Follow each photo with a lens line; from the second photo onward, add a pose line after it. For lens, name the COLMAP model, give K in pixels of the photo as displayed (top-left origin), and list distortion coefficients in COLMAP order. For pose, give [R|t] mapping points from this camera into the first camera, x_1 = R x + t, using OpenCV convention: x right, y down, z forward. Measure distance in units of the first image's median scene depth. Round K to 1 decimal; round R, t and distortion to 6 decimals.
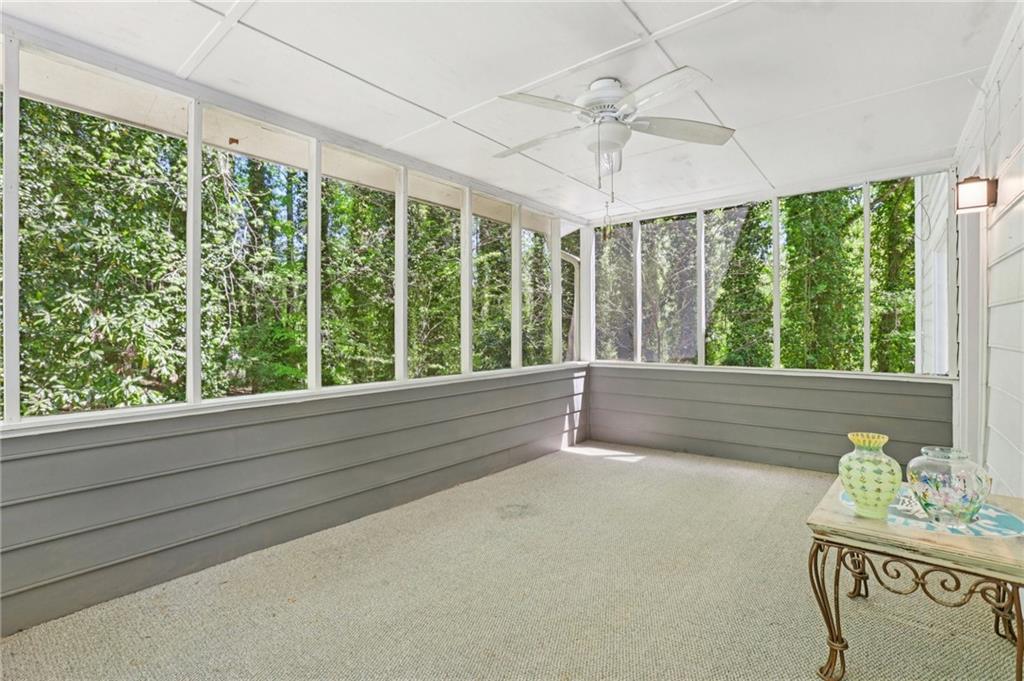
lens RADIAL K [[476.2, 0, 513.0], [0, 476.2, 333.4], [0, 0, 1]] dist [-0.040805, 0.010997]
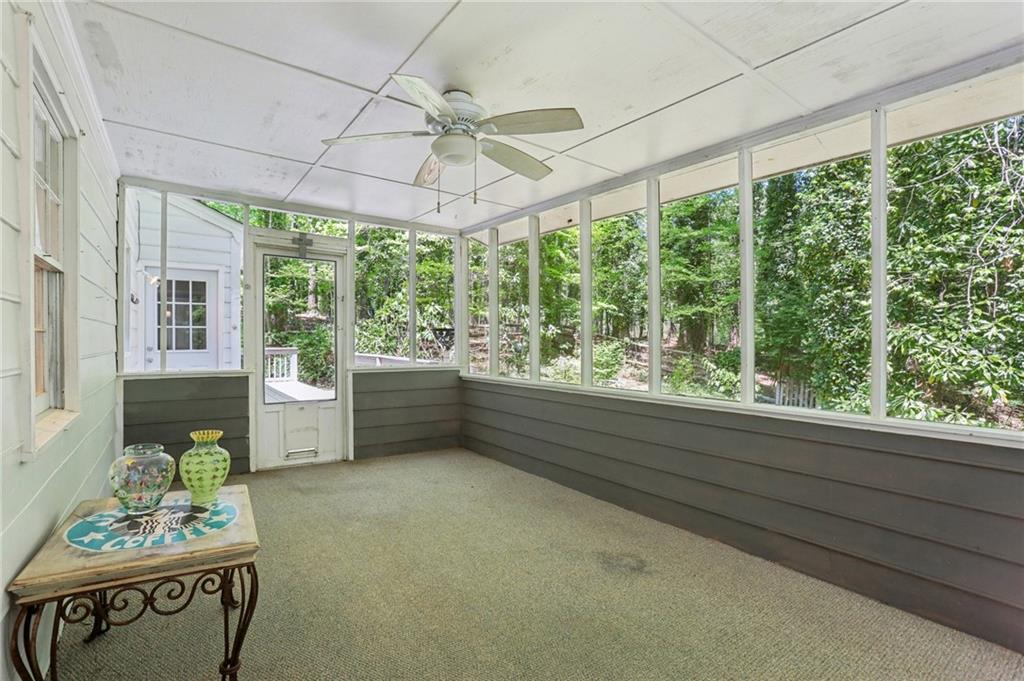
lens RADIAL K [[476.2, 0, 511.9], [0, 476.2, 342.4], [0, 0, 1]] dist [-0.040805, 0.010997]
pose [[-0.260954, 0.000178, -0.965351, 0.866911], [-0.007257, 0.999971, 0.002147, -0.010919], [0.965324, 0.007566, -0.260945, 1.043464]]
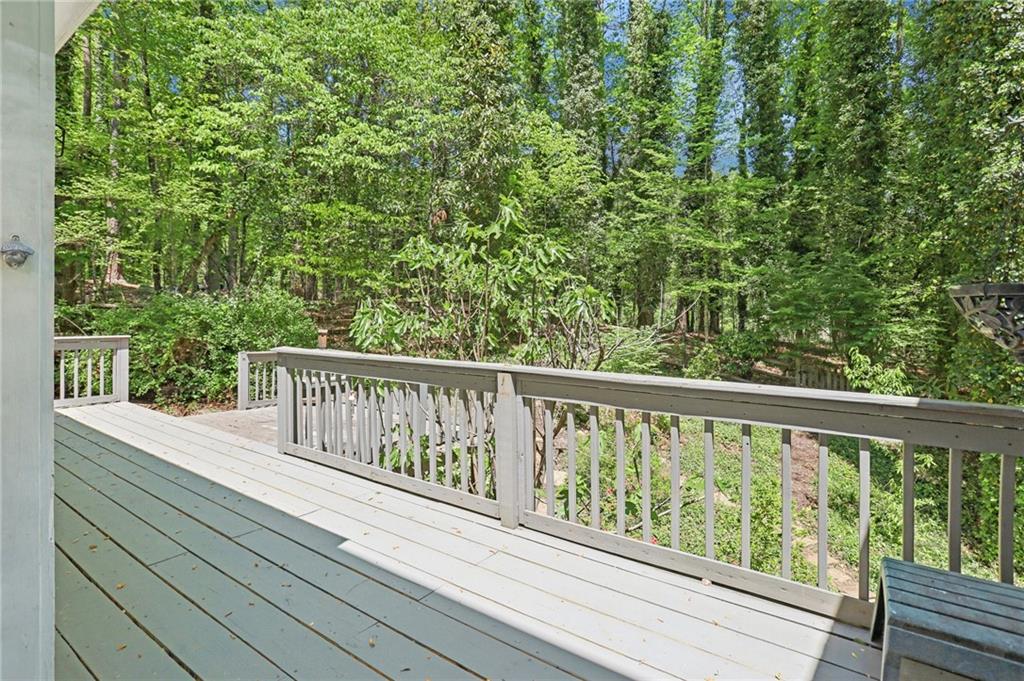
lens RADIAL K [[506.0, 0, 512.8], [0, 506.0, 336.4], [0, 0, 1]] dist [-0.024089, 0.004912]
pose [[0.029824, 0.030467, -0.999091, 0.670328], [-0.013054, 0.999462, 0.030089, -0.013979], [0.999470, 0.012144, 0.030206, 0.846040]]
